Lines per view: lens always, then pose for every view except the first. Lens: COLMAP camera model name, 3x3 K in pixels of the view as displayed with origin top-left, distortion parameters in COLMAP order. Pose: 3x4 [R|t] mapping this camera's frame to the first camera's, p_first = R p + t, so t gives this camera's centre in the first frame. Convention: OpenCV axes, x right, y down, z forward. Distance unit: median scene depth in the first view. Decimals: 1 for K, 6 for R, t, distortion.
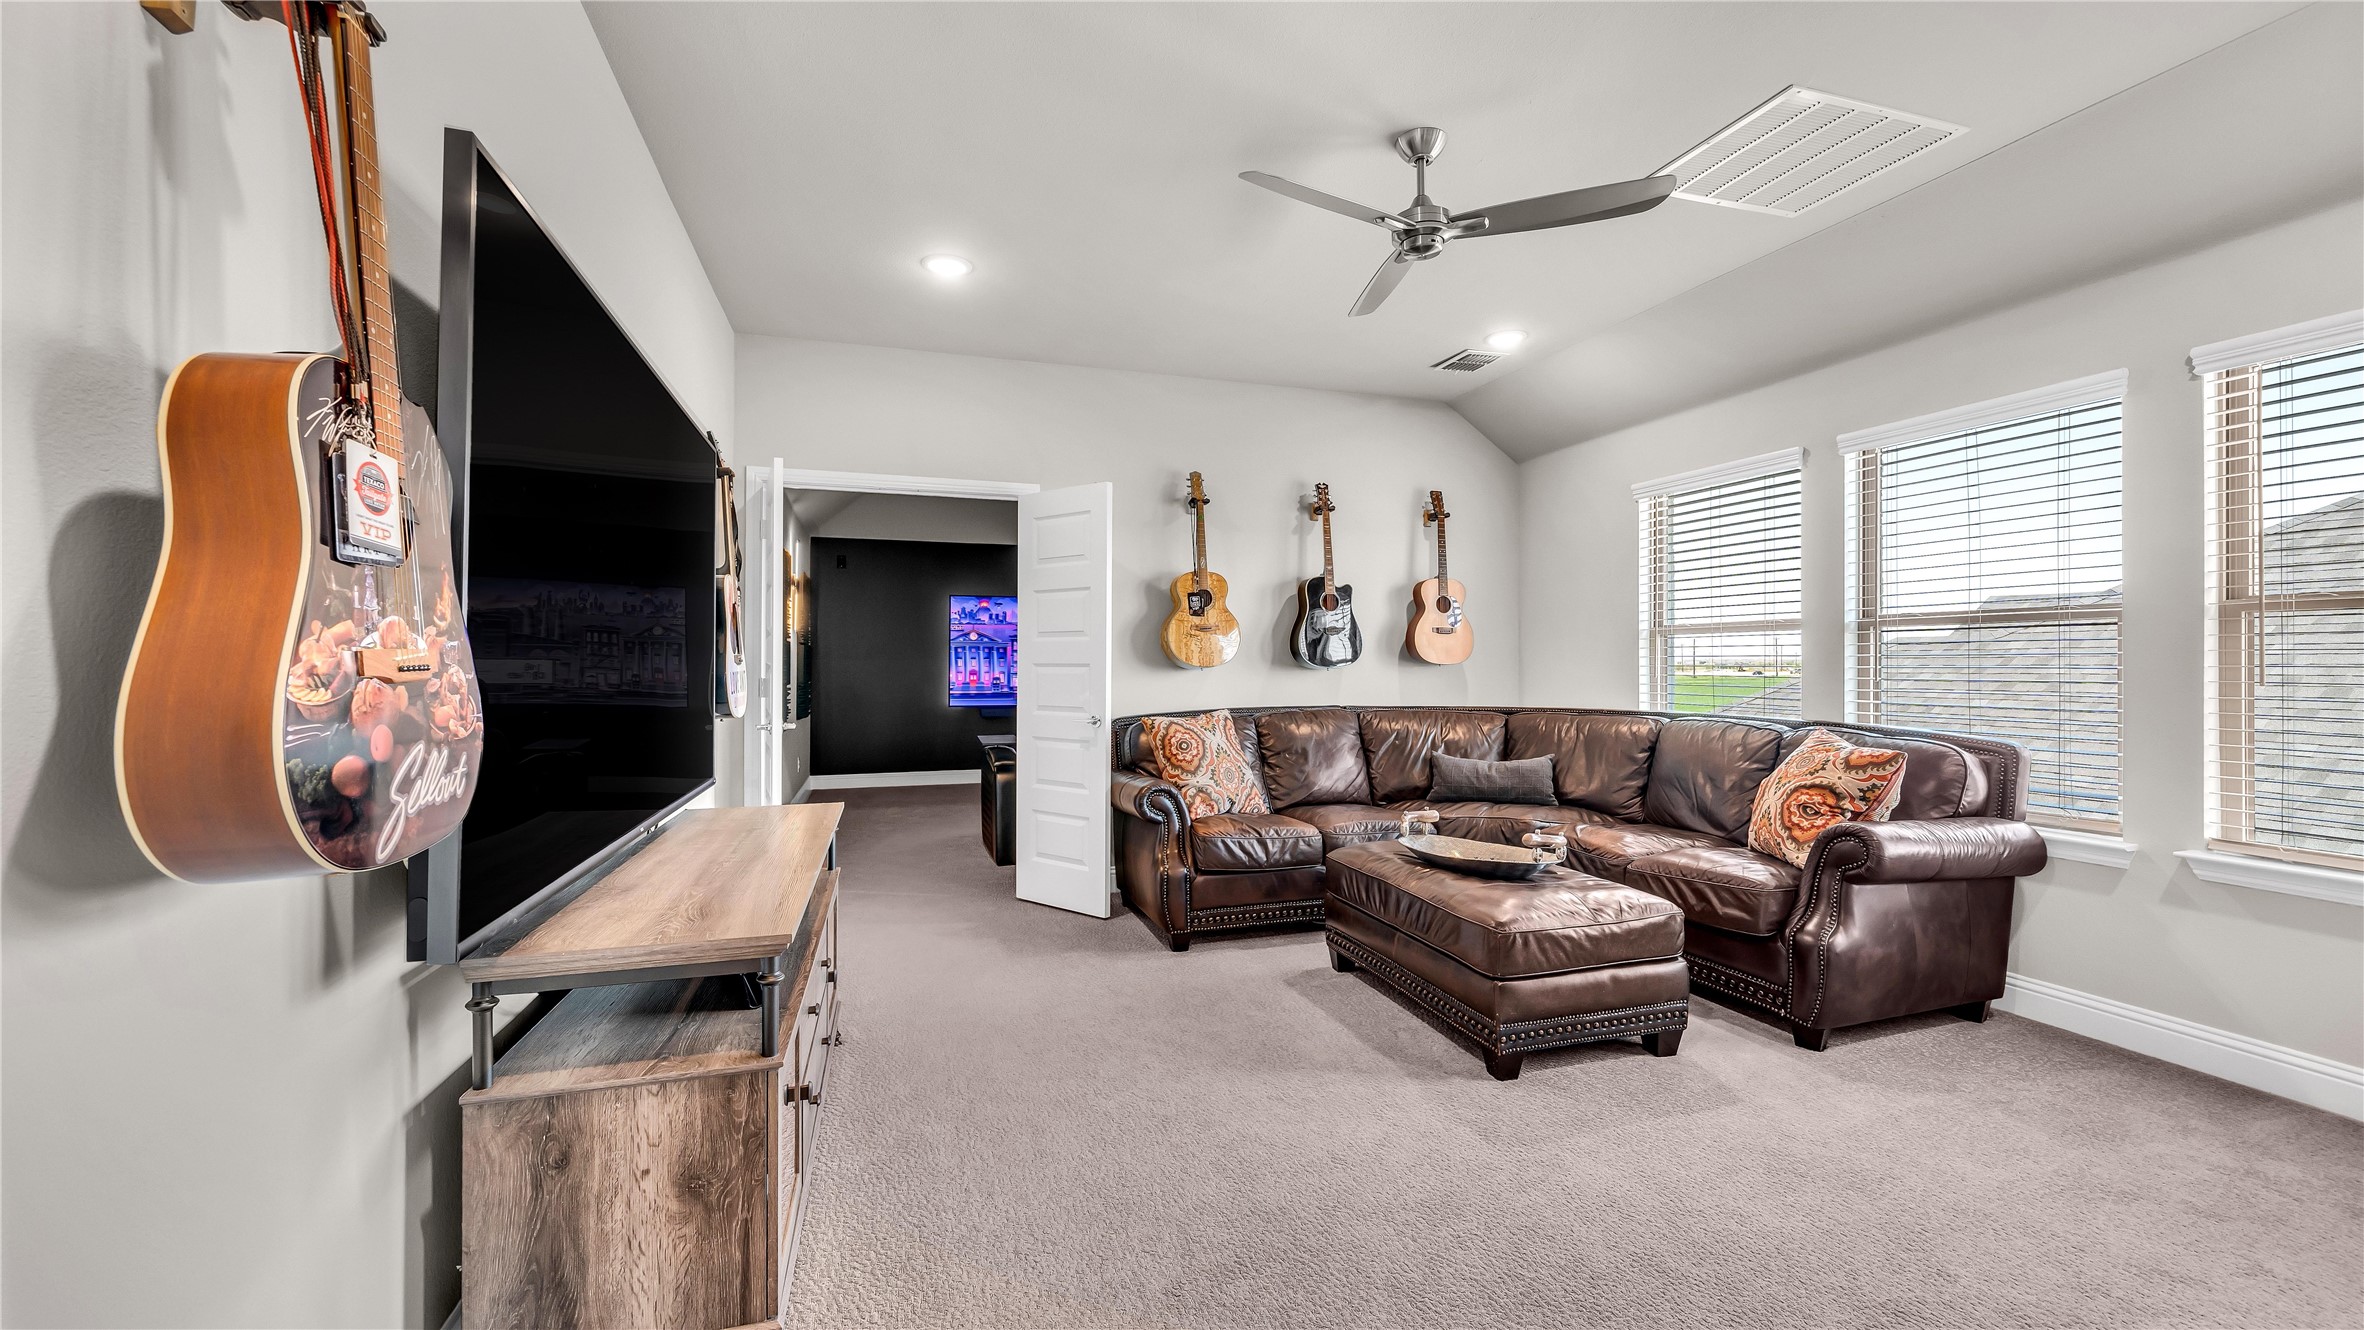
lens RADIAL K [[927.6, 0, 1182.0], [0, 927.6, 665.0], [0, 0, 1]] dist [0.001624, 0.000011]
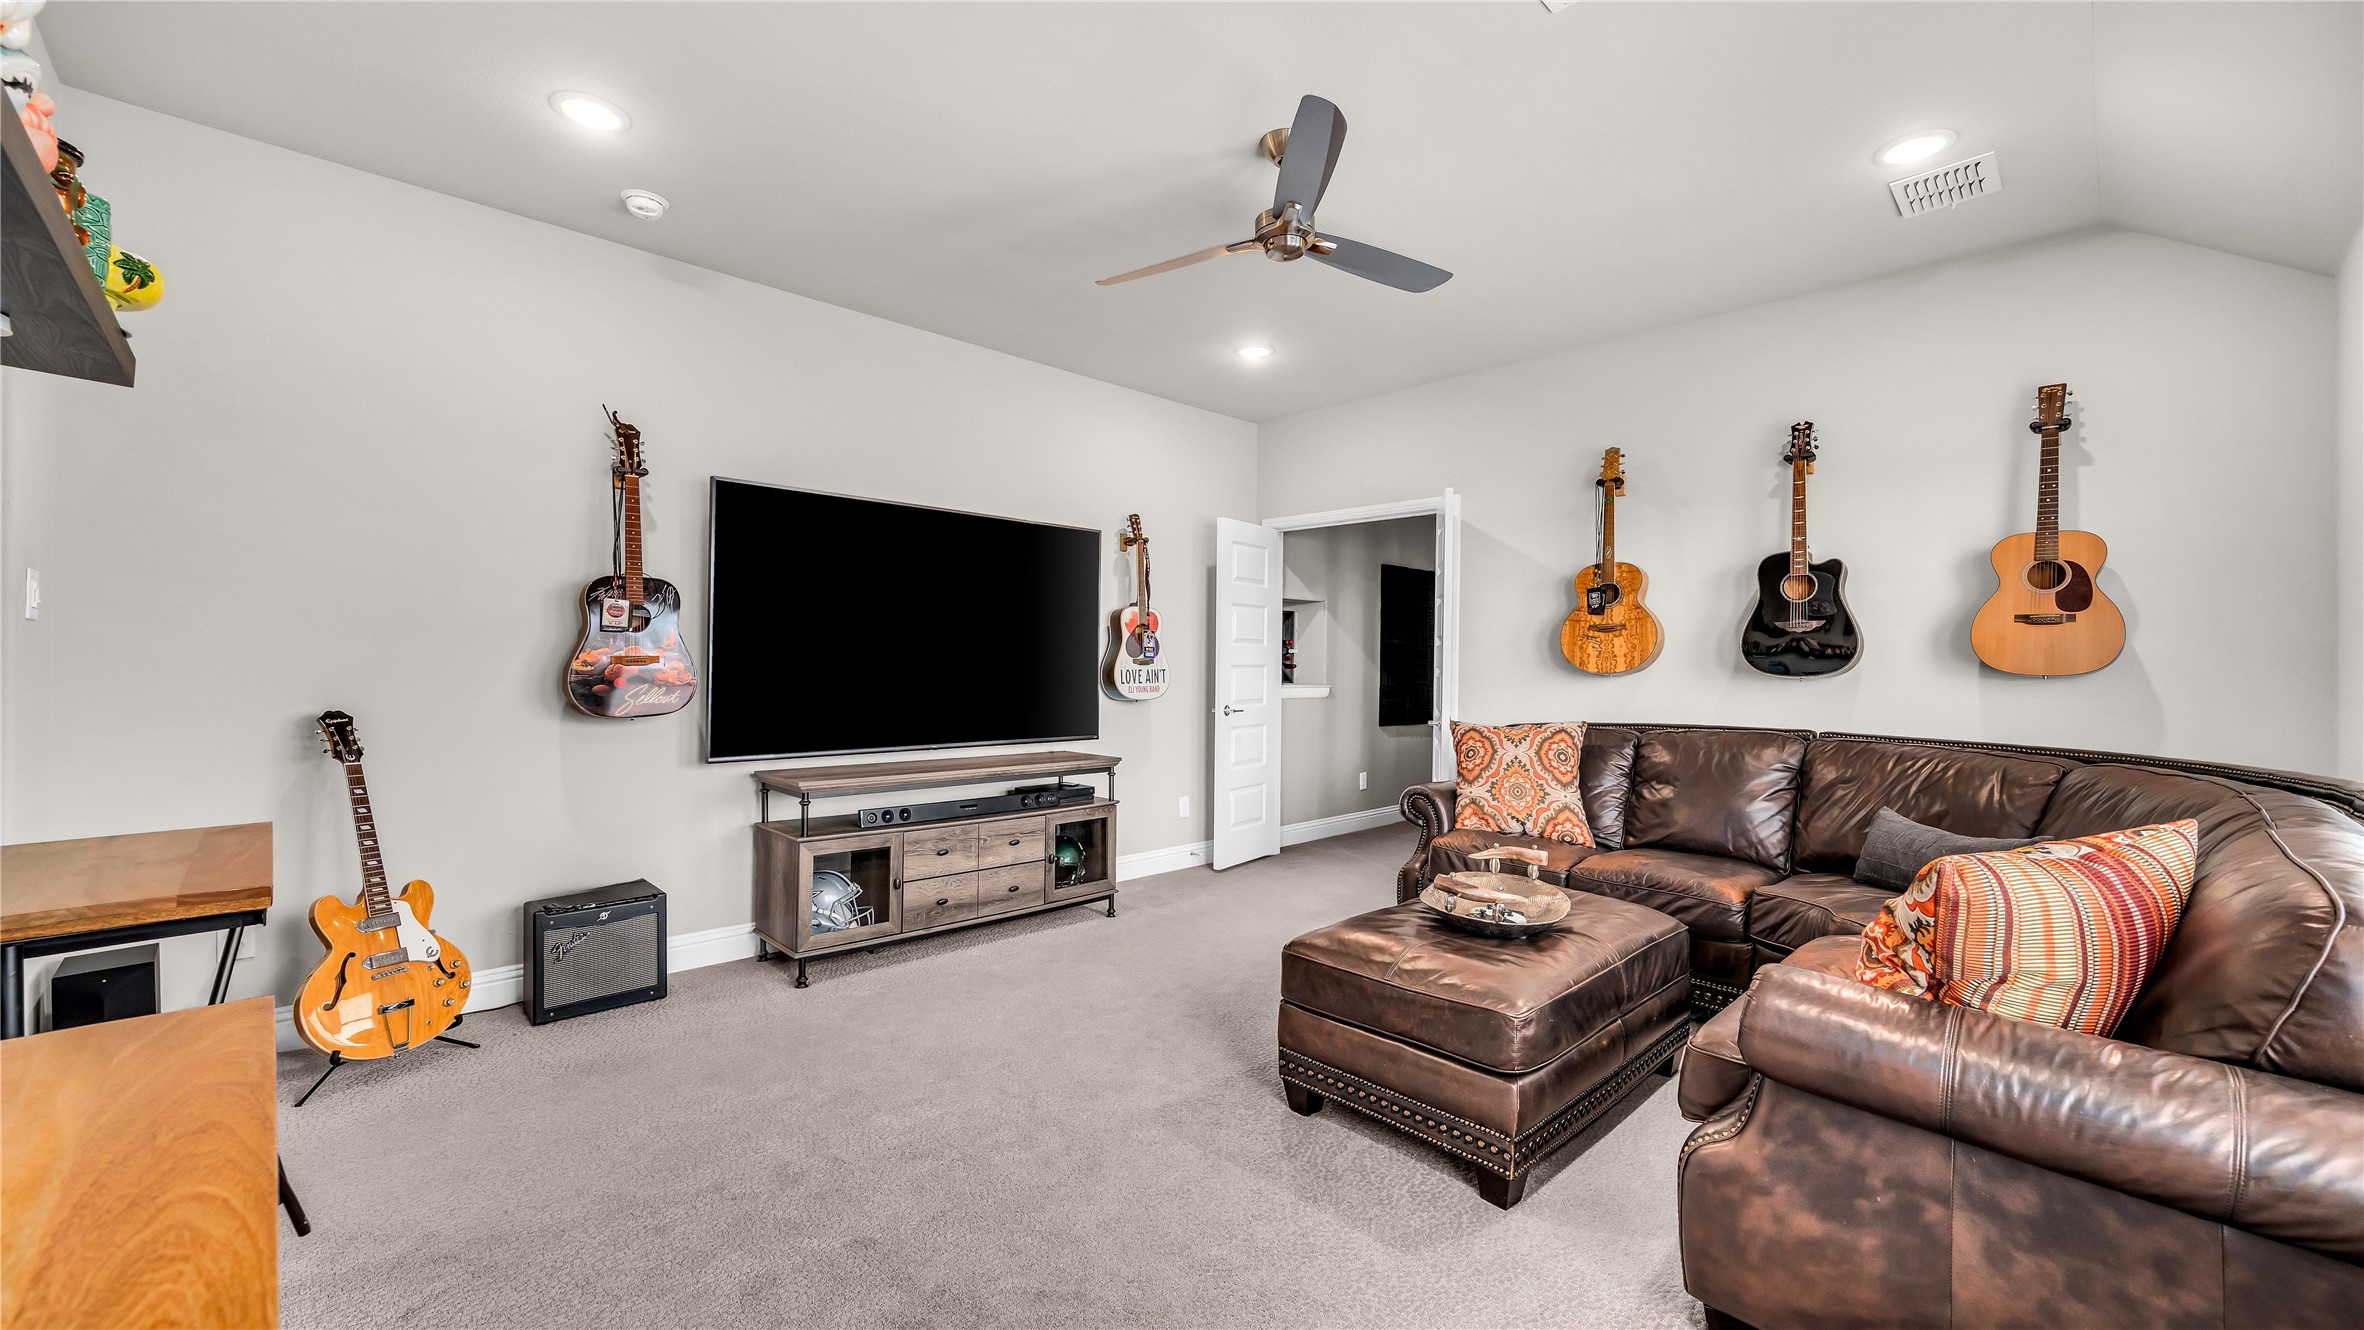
lens RADIAL K [[927.6, 0, 1182.0], [0, 927.6, 665.0], [0, 0, 1]] dist [0.001624, 0.000011]
pose [[0.445004, 0.006010, -0.895509, 0.623310], [-0.010341, 0.999945, 0.001572, -0.002831], [0.895469, 0.008561, 0.445041, 0.260315]]
